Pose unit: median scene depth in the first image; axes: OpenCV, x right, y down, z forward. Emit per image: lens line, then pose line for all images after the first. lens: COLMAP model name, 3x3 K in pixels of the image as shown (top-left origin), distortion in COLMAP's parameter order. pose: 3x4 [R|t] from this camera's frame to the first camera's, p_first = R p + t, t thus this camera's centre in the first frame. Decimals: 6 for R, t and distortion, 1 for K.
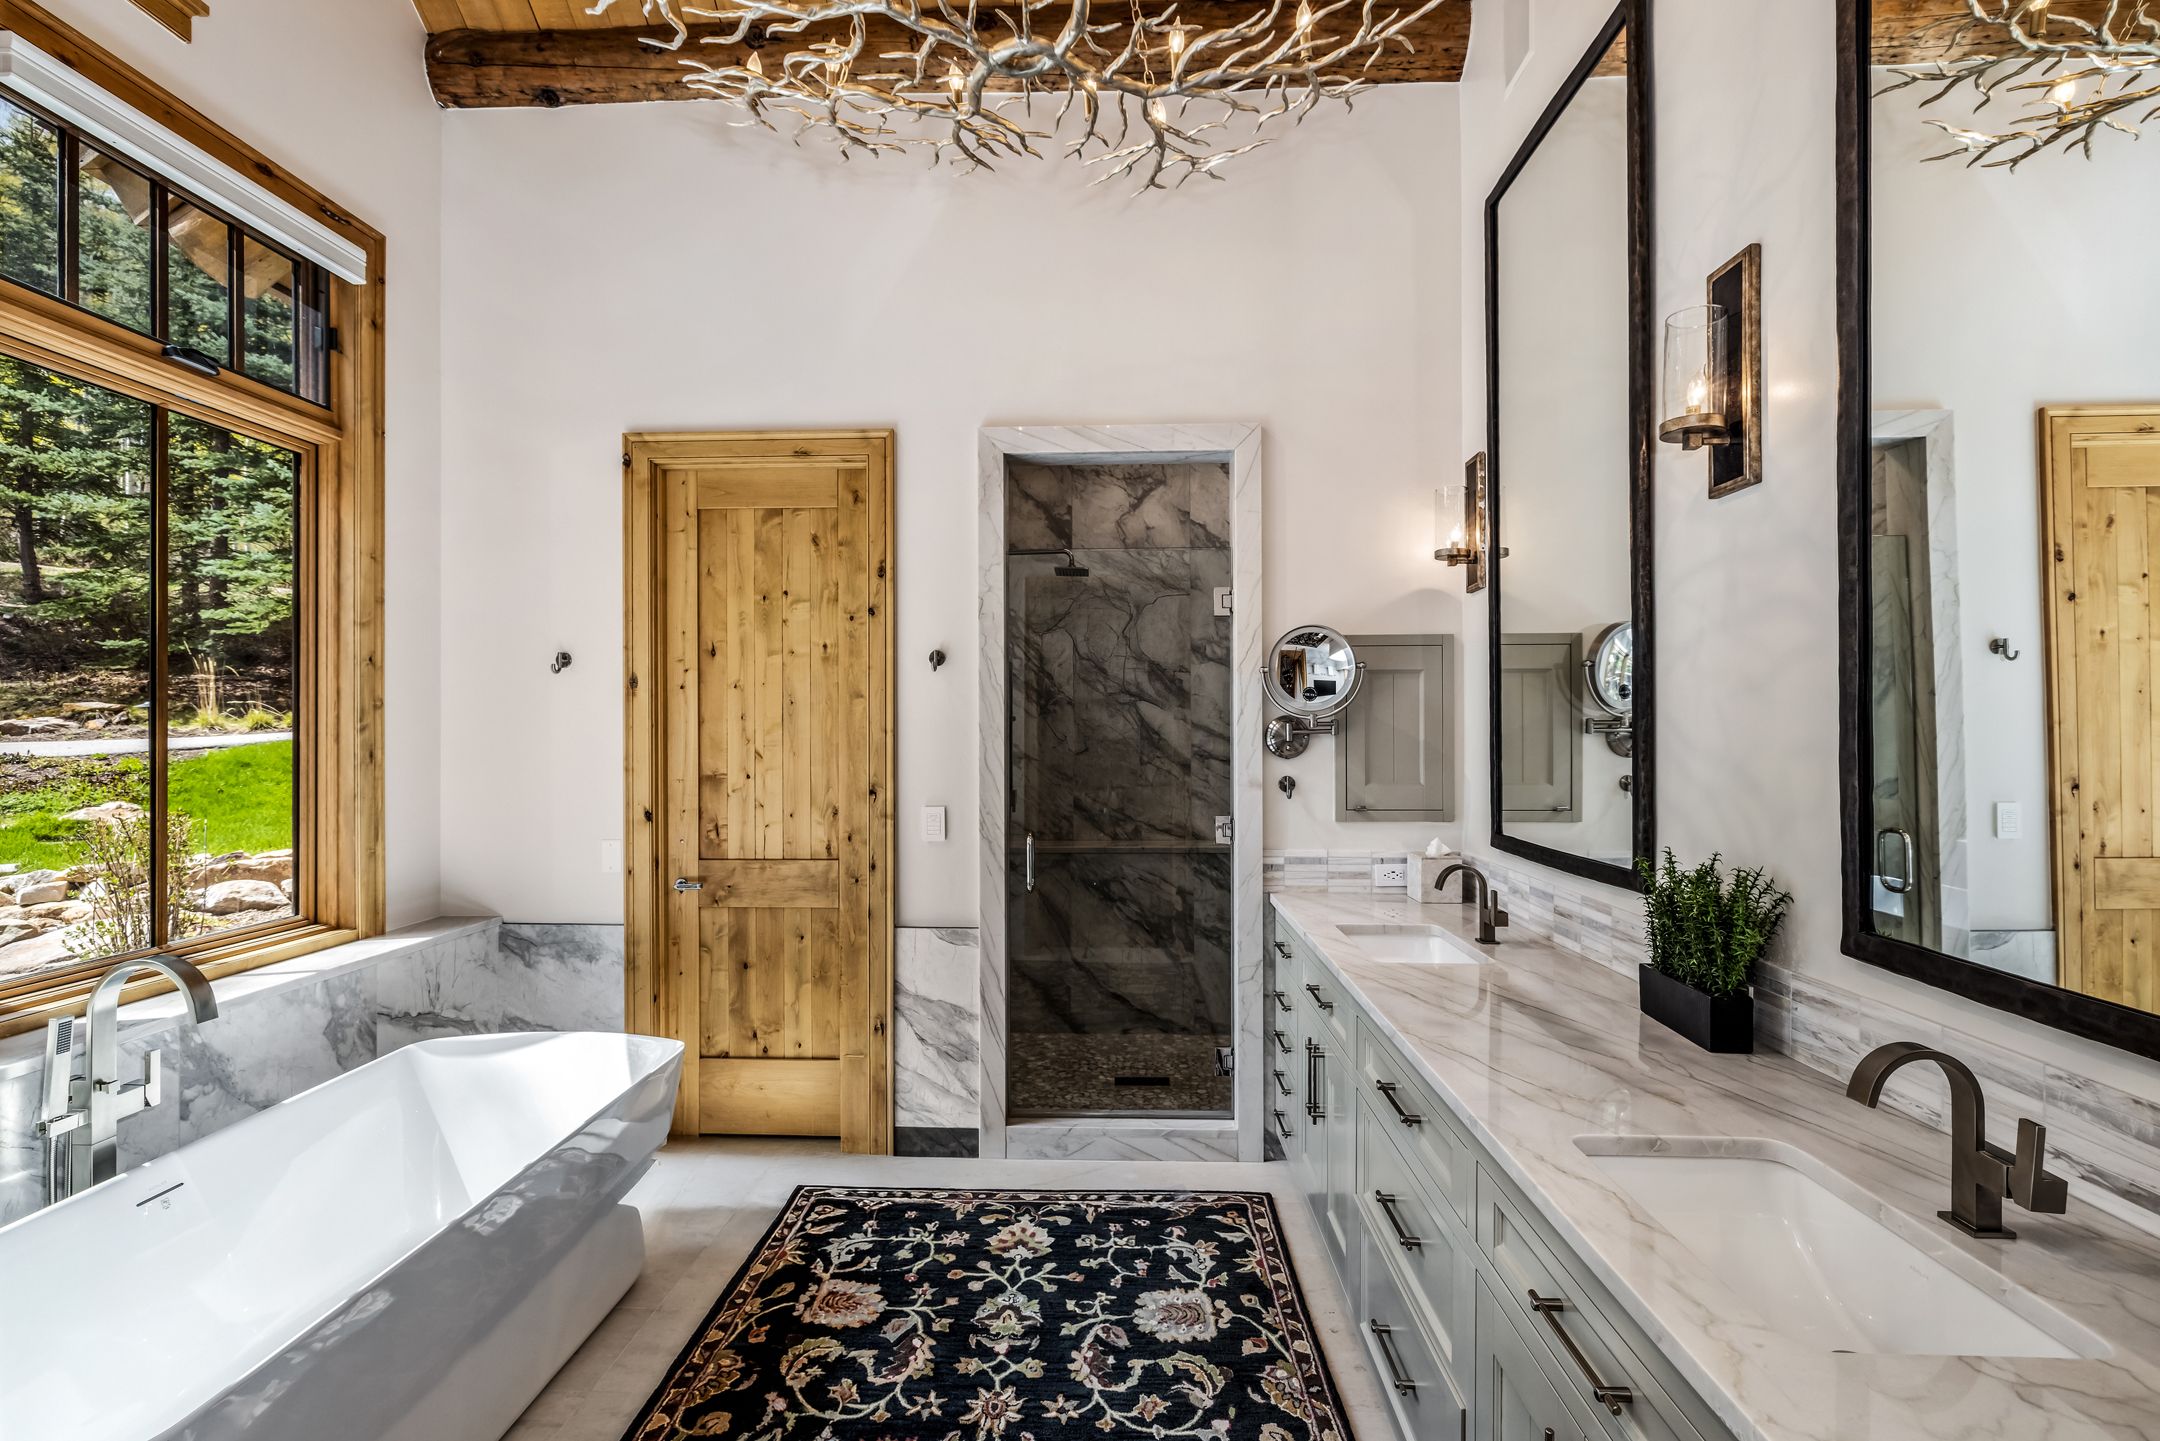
lens RADIAL K [[940.2, 0, 1083.7], [0, 940.2, 713.9], [0, 0, 1]] dist [-0.002427, -0.000003]
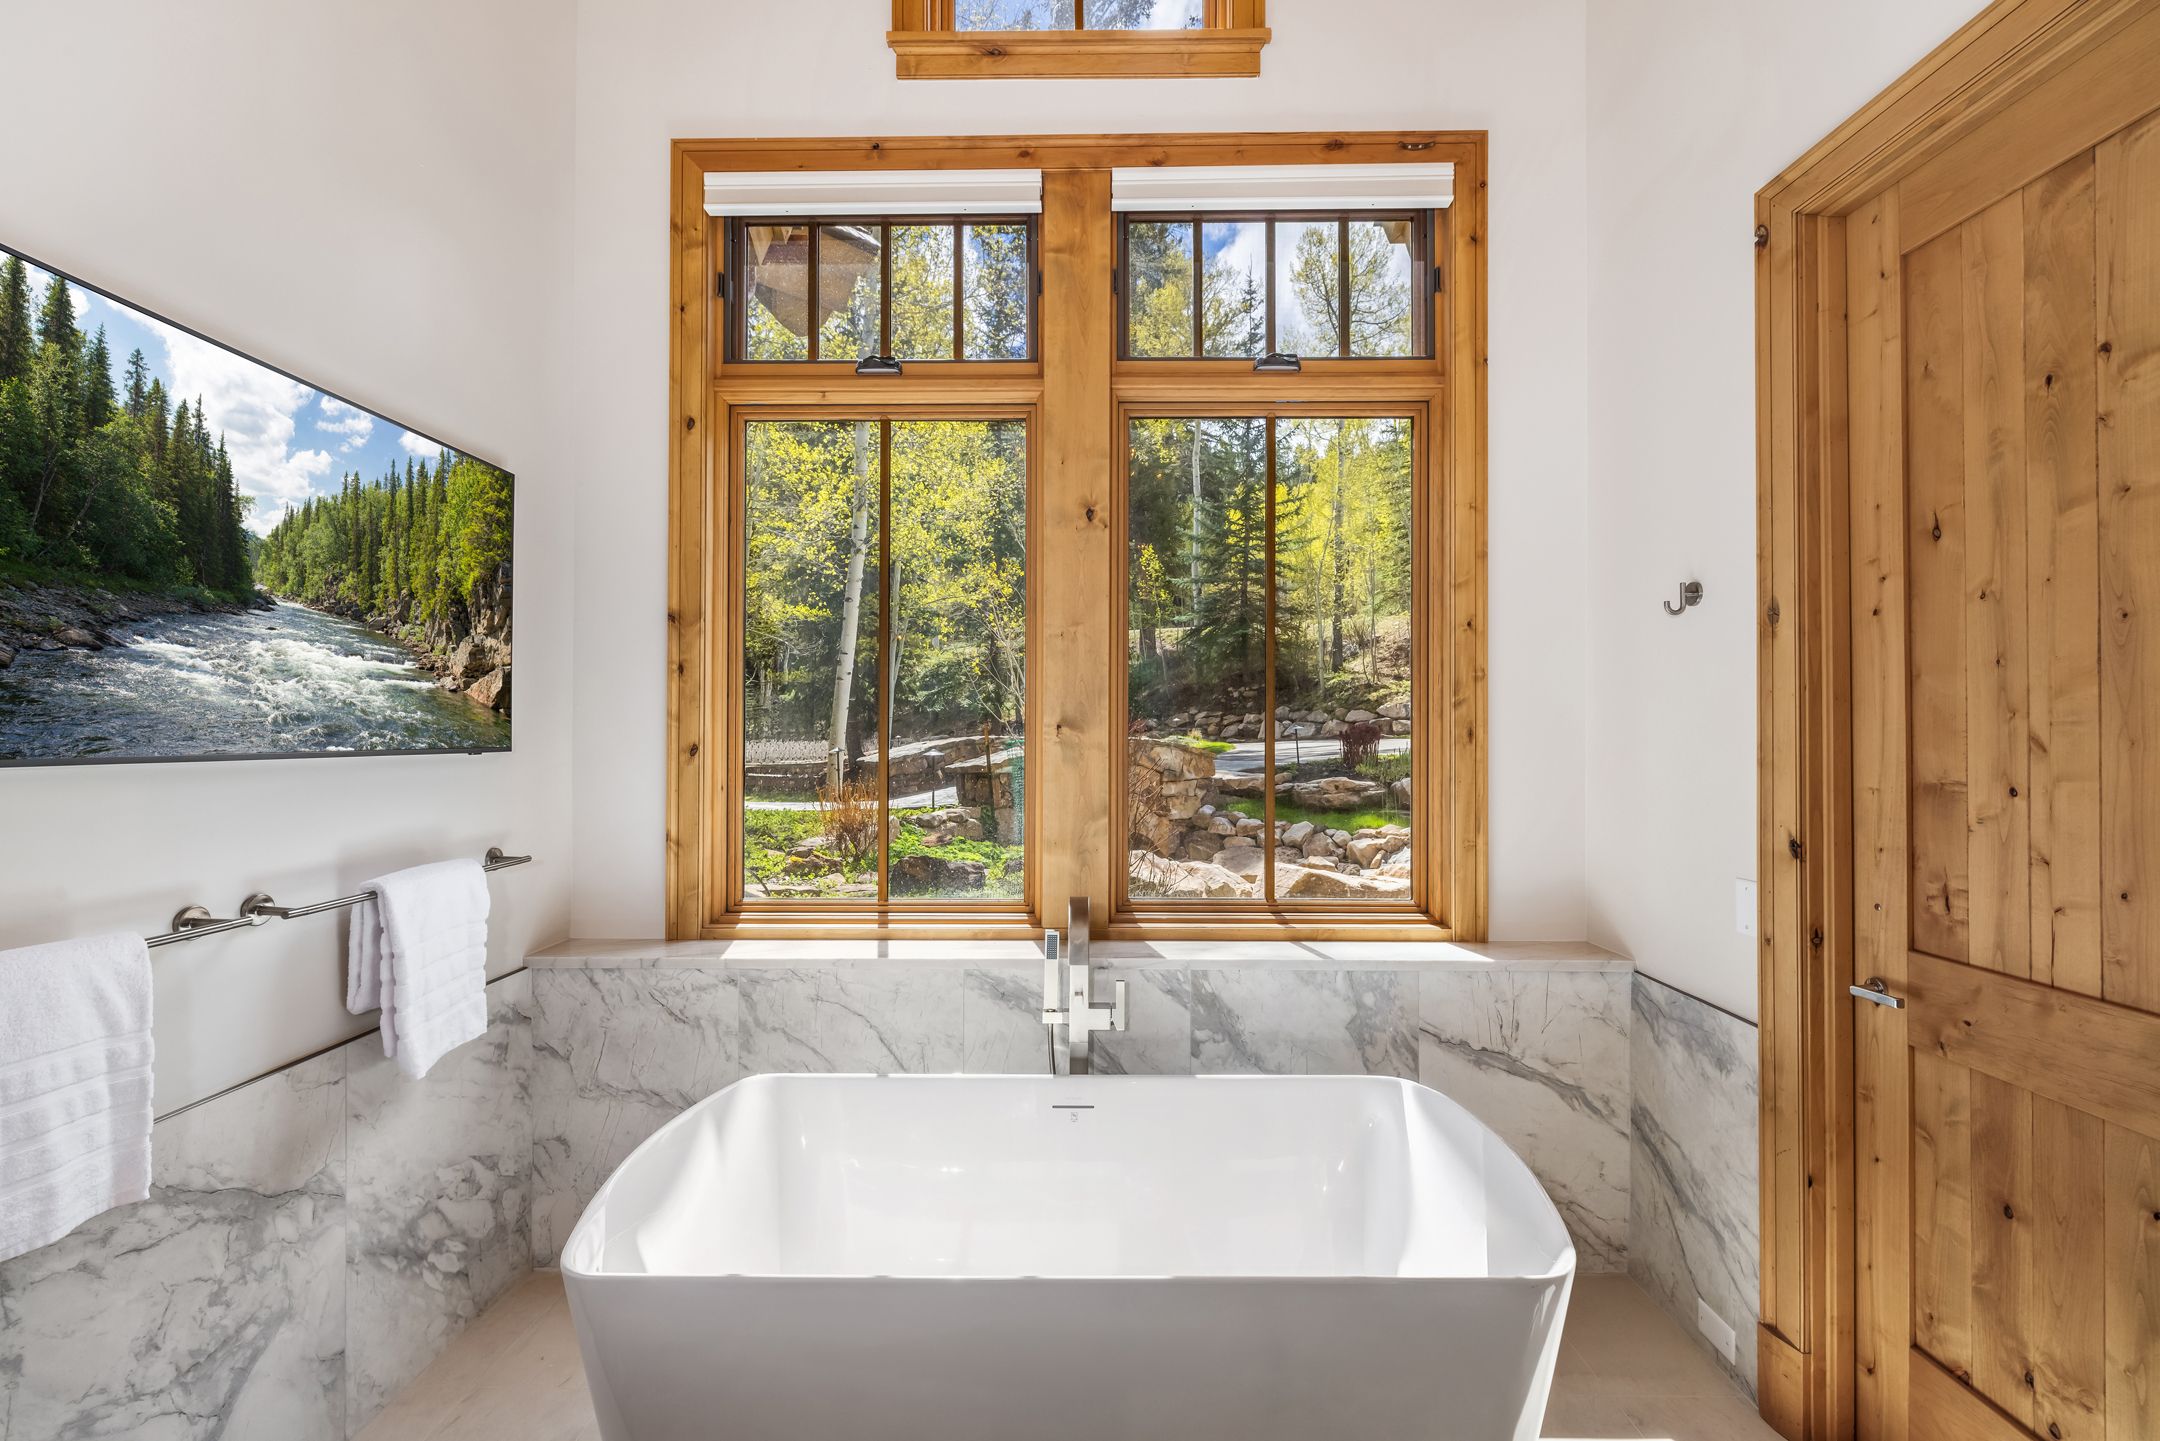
lens RADIAL K [[901.5, 0, 1071.6], [0, 901.5, 725.0], [0, 0, 1]] dist [-0.001000, -0.000480]
pose [[0.017142, -0.003352, -0.999847, 0.066455], [0.018065, 0.999832, -0.003042, 0.028655], [0.999690, -0.018010, 0.017200, 0.561053]]
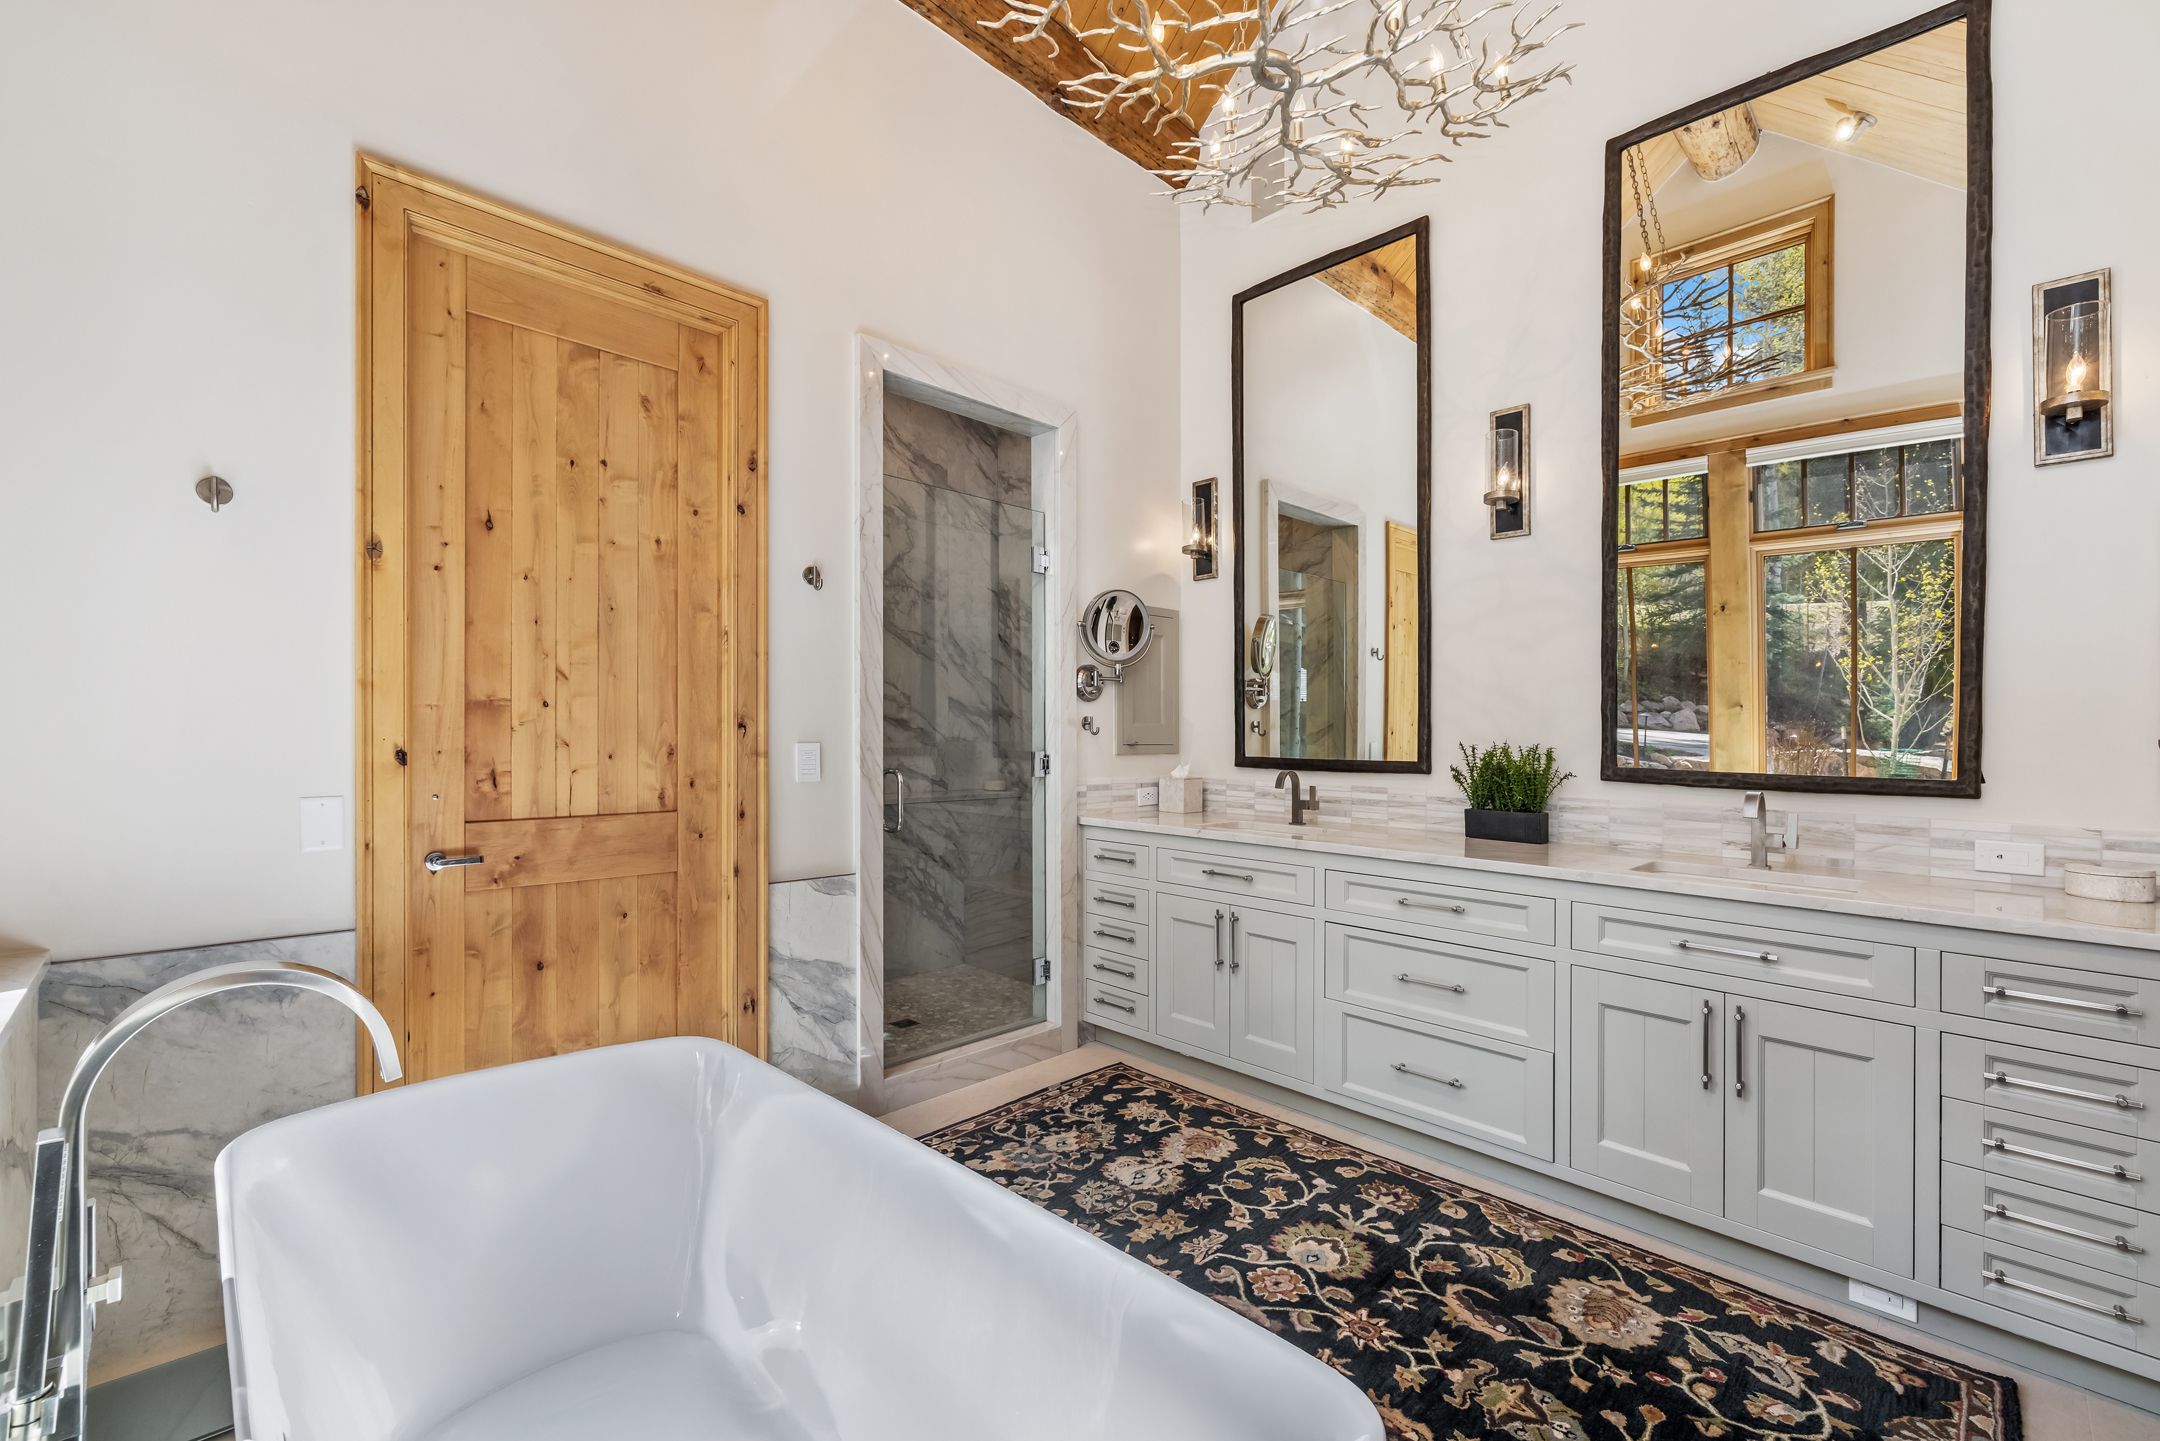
lens RADIAL K [[902.9, 0, 1080.0], [0, 902.9, 720.5], [0, 0, 1]] dist [0.000257, 0.000039]
pose [[0.683923, 0.020694, 0.729261, -0.599739], [-0.020382, 0.999749, -0.009255, 0.079666], [-0.729269, -0.008534, 0.684174, 0.230786]]
